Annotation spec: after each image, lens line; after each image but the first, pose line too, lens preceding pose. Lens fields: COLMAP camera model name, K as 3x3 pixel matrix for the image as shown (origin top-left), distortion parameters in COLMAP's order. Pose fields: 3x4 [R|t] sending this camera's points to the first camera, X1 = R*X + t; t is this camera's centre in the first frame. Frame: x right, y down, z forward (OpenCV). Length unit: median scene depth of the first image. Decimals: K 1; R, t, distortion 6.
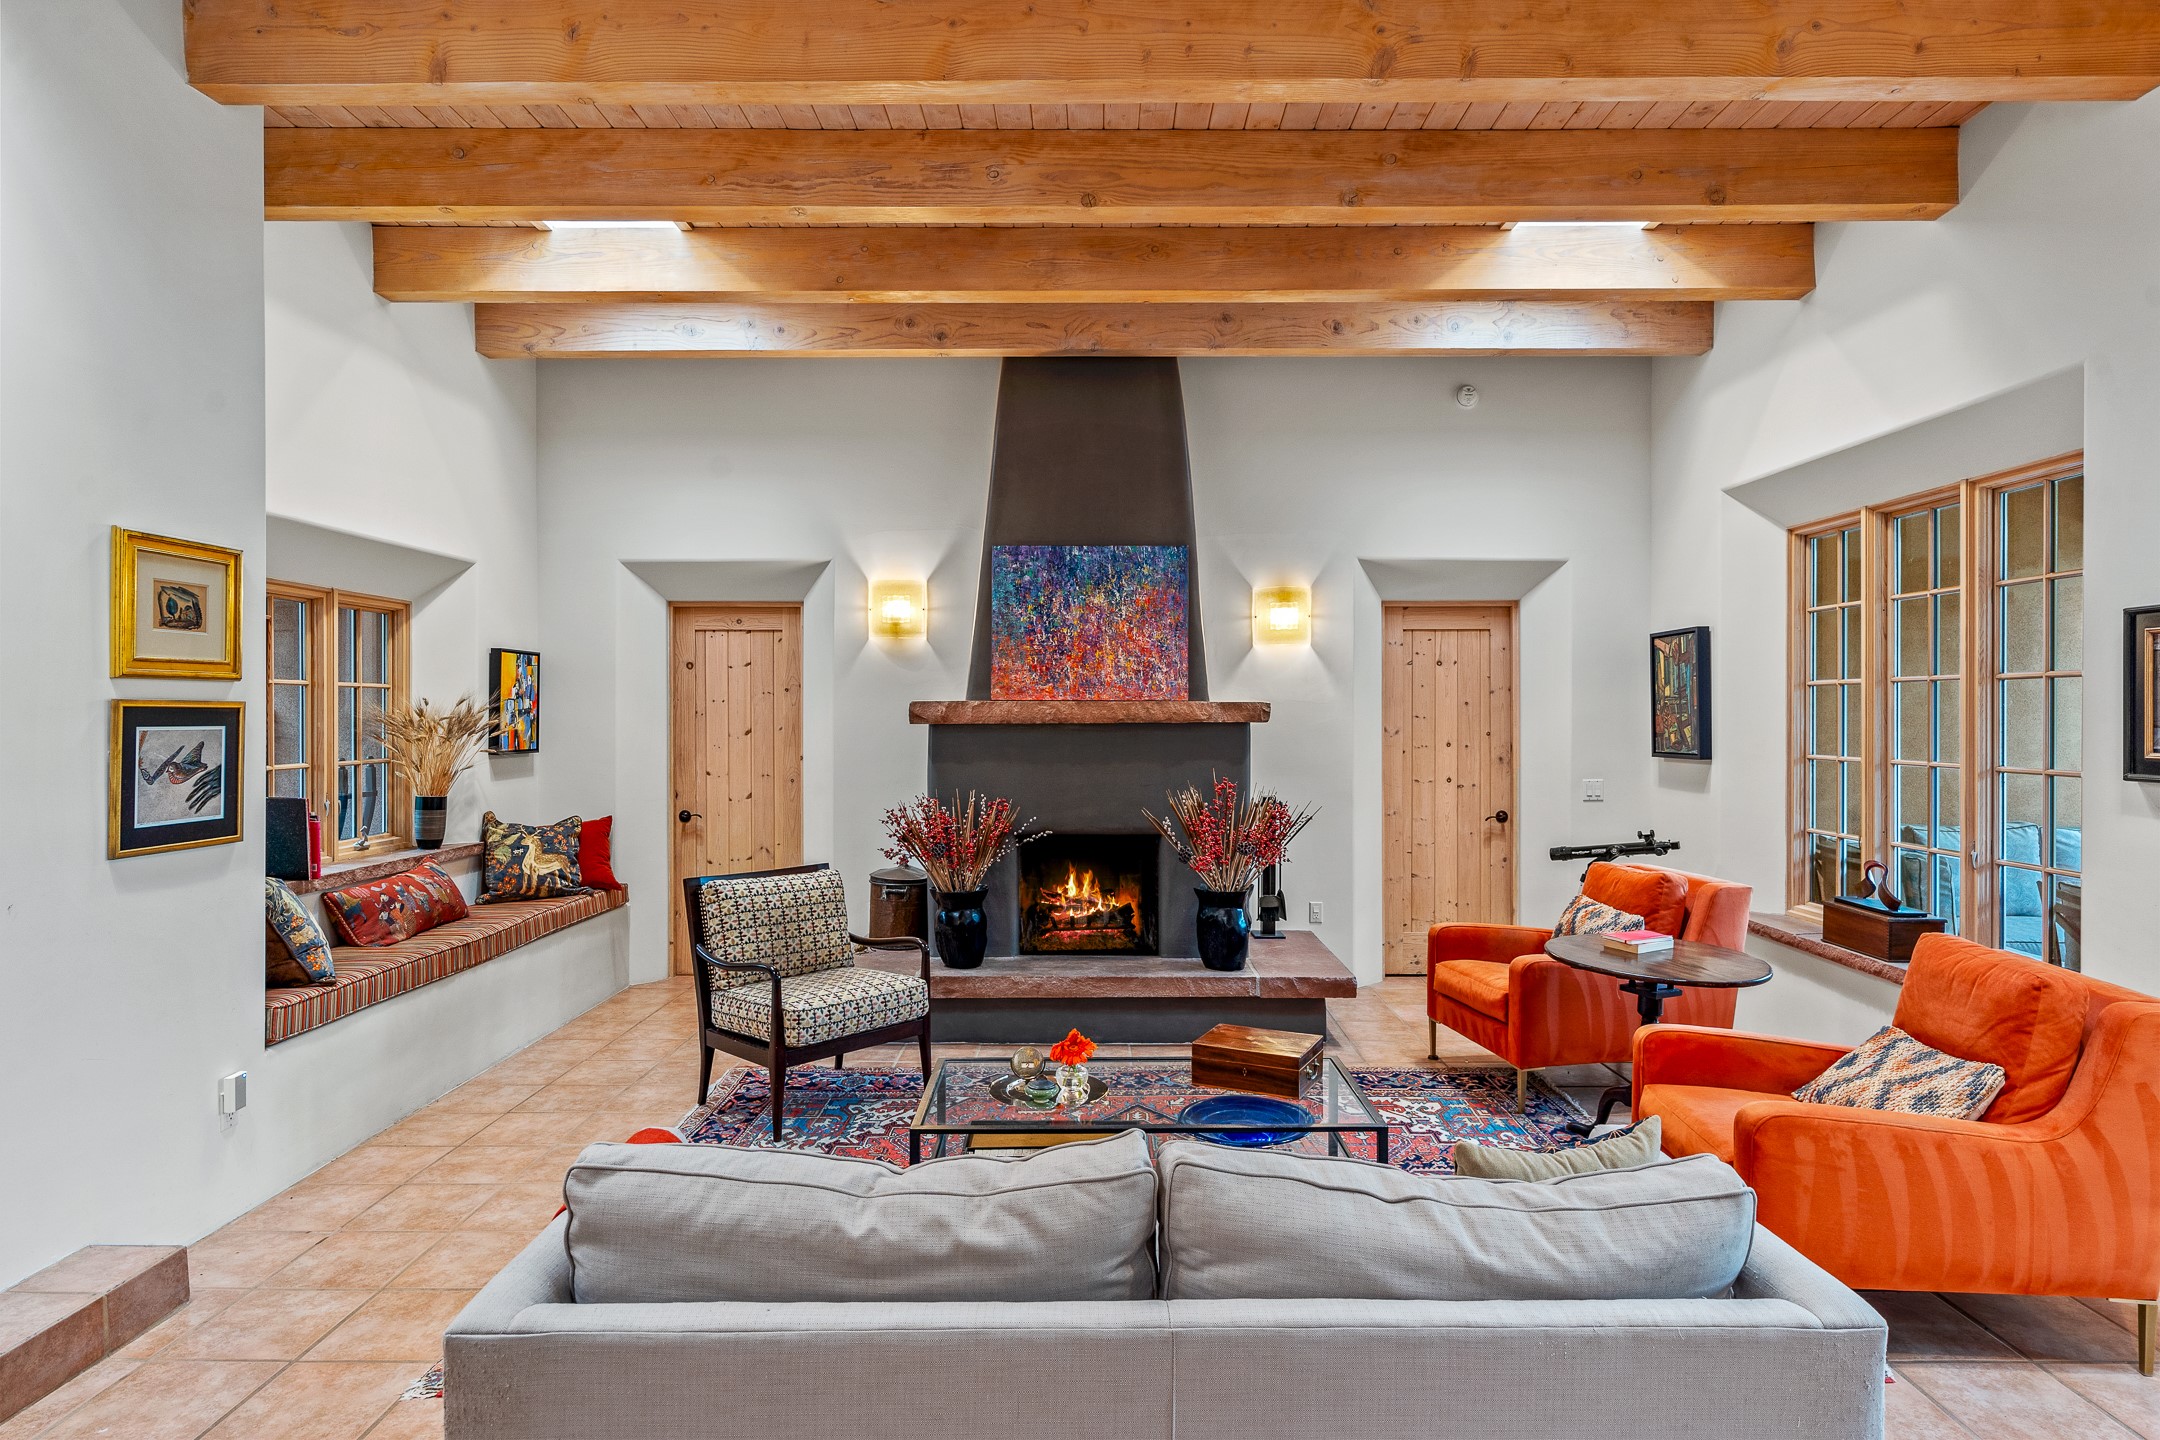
lens RADIAL K [[1190.2, 0, 1093.6], [0, 1190.2, 720.2], [0, 0, 1]] dist [-0.006679, 0.002527]
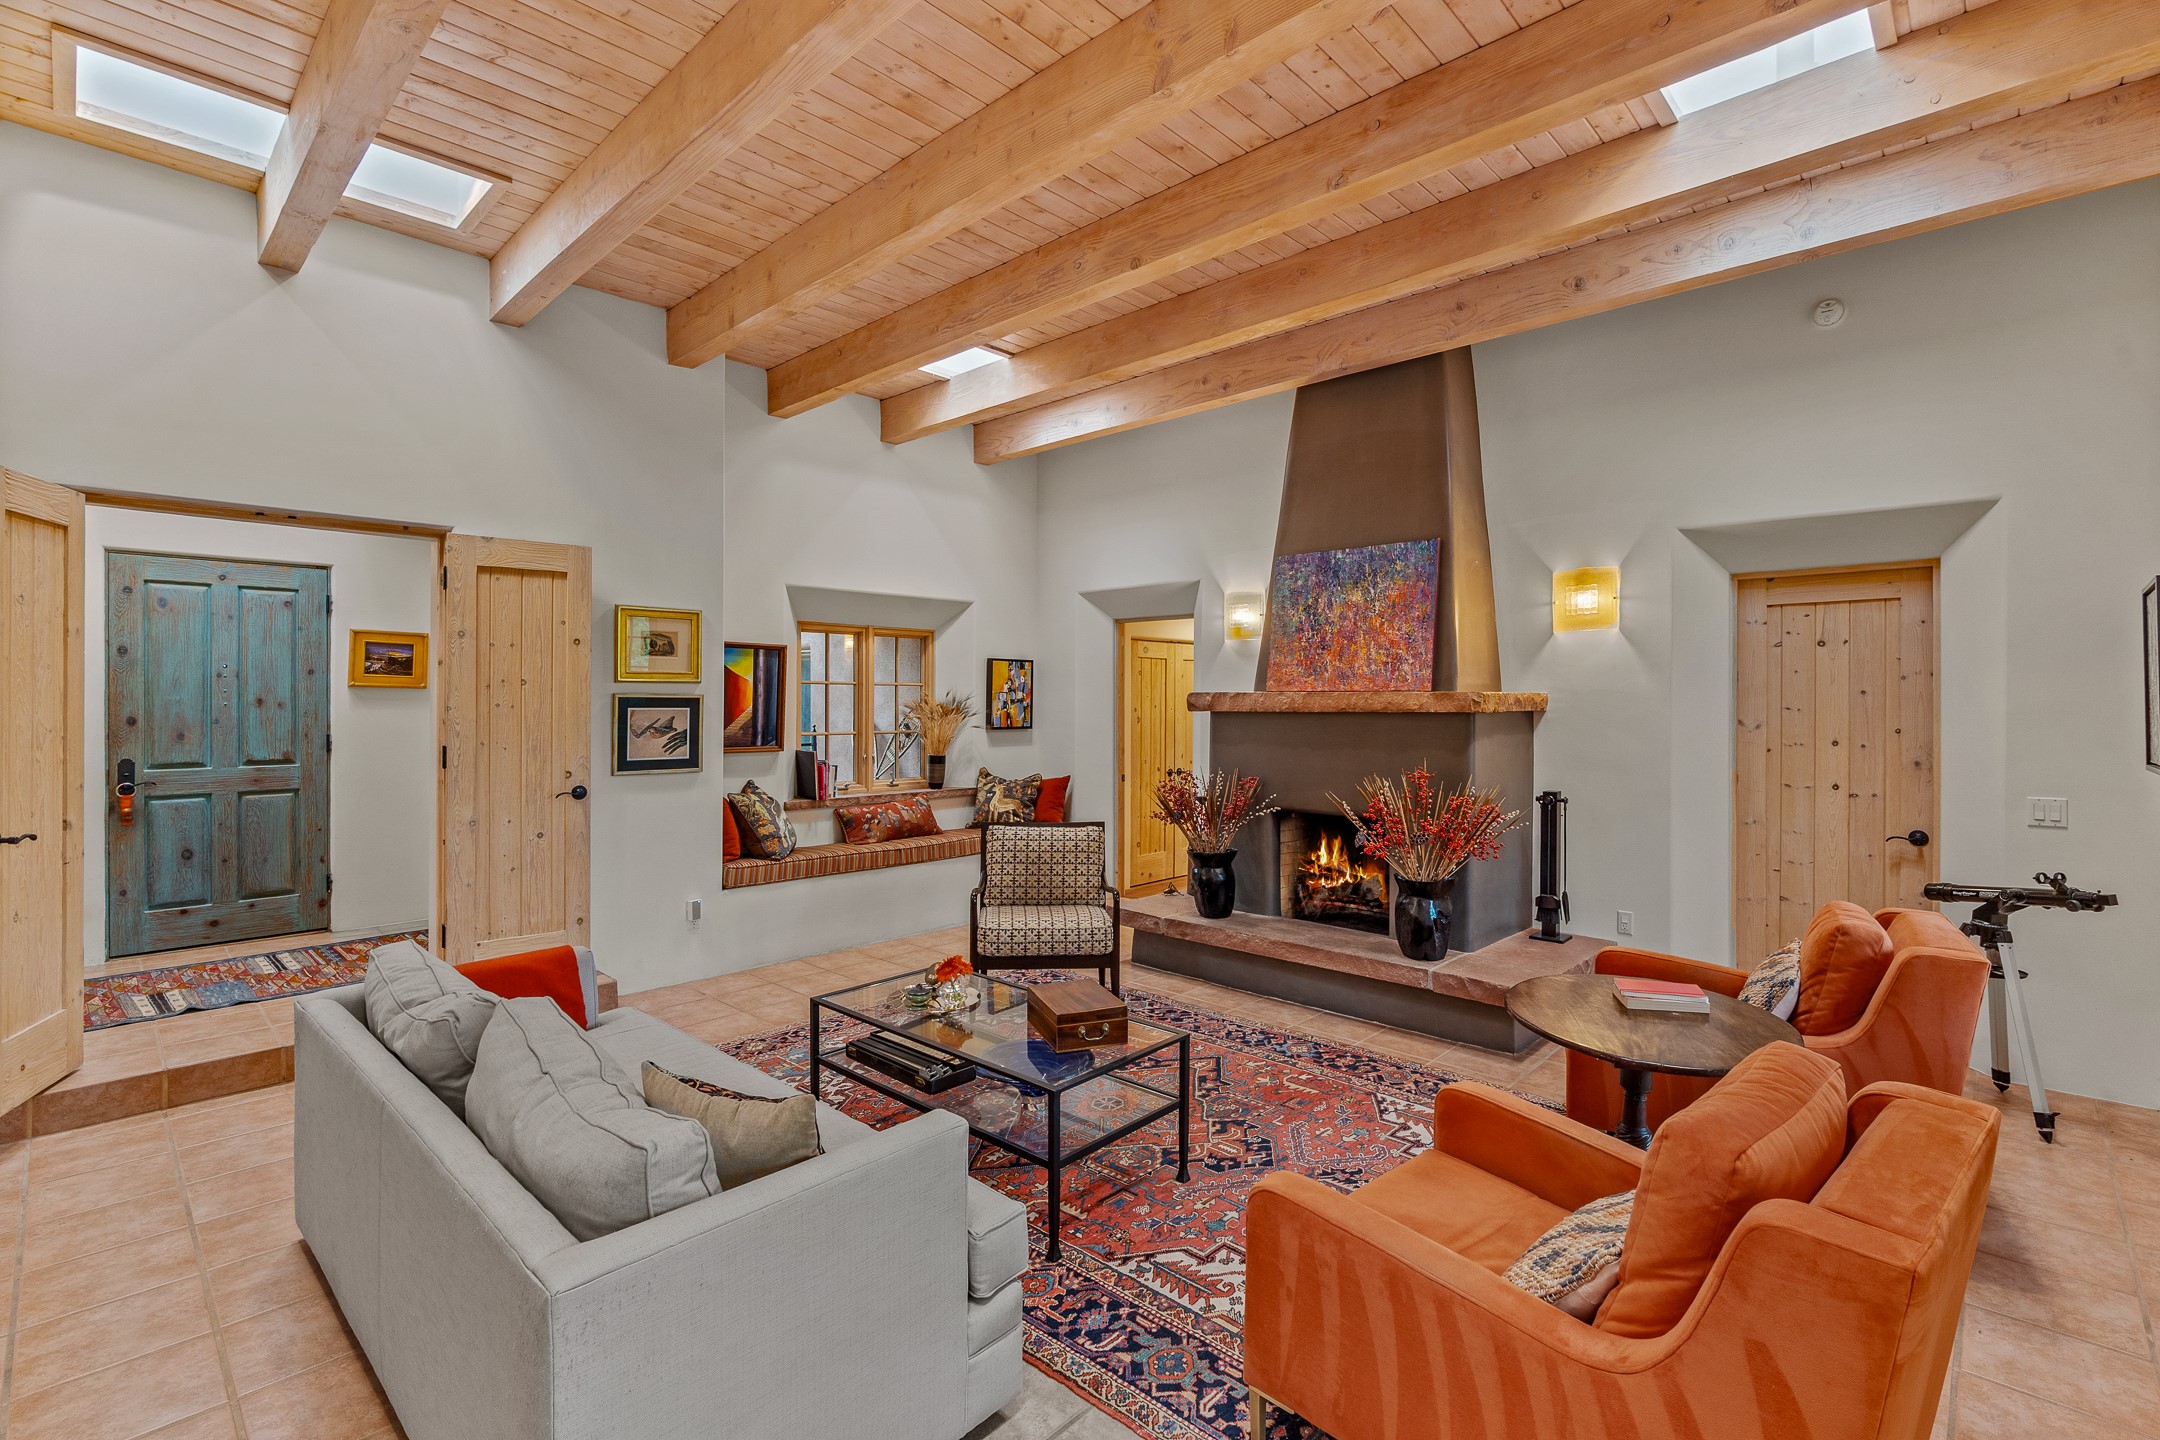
lens RADIAL K [[983.4, 0, 1102.6], [0, 983.4, 701.0], [0, 0, 1]] dist [-0.012472, 0.002265]
pose [[0.729145, 0.001725, -0.684357, 0.453849], [-0.007203, 0.999961, -0.005153, -0.001442], [0.684321, 0.008687, 0.729129, 0.199320]]
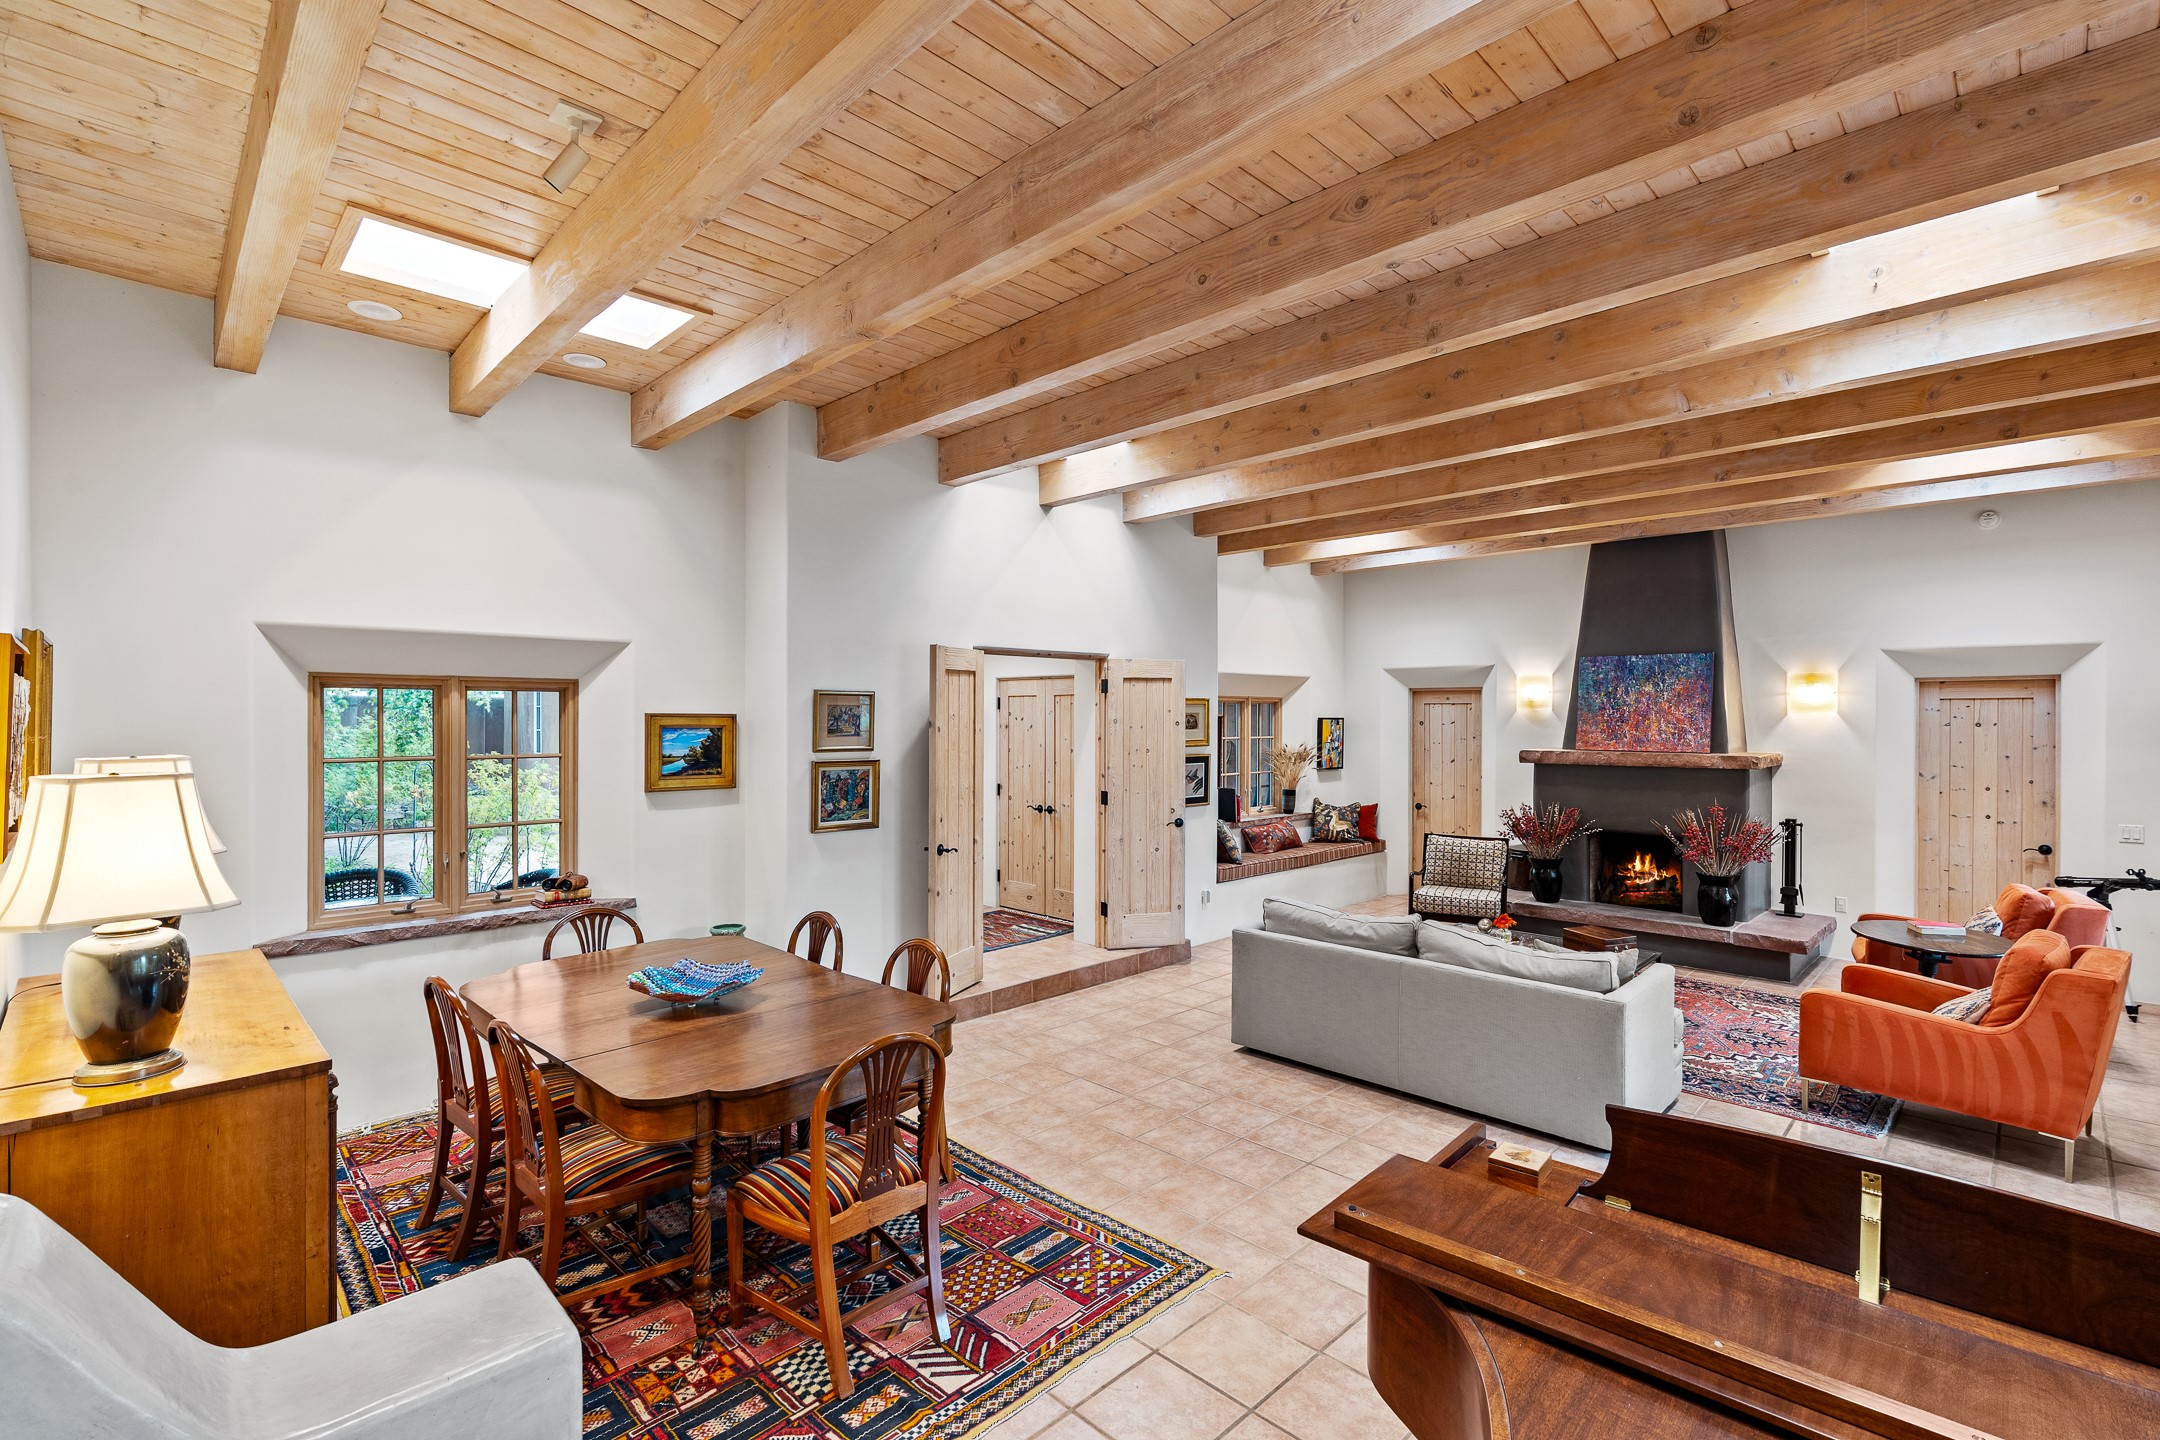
lens RADIAL K [[983.4, 0, 1084.7], [0, 983.4, 720.4], [0, 0, 1]] dist [-0.012472, 0.002265]
pose [[0.706423, 0.004130, -0.707778, 0.411060], [-0.005725, 0.999984, 0.000122, -0.054960], [0.707767, 0.003966, 0.706435, -0.484451]]
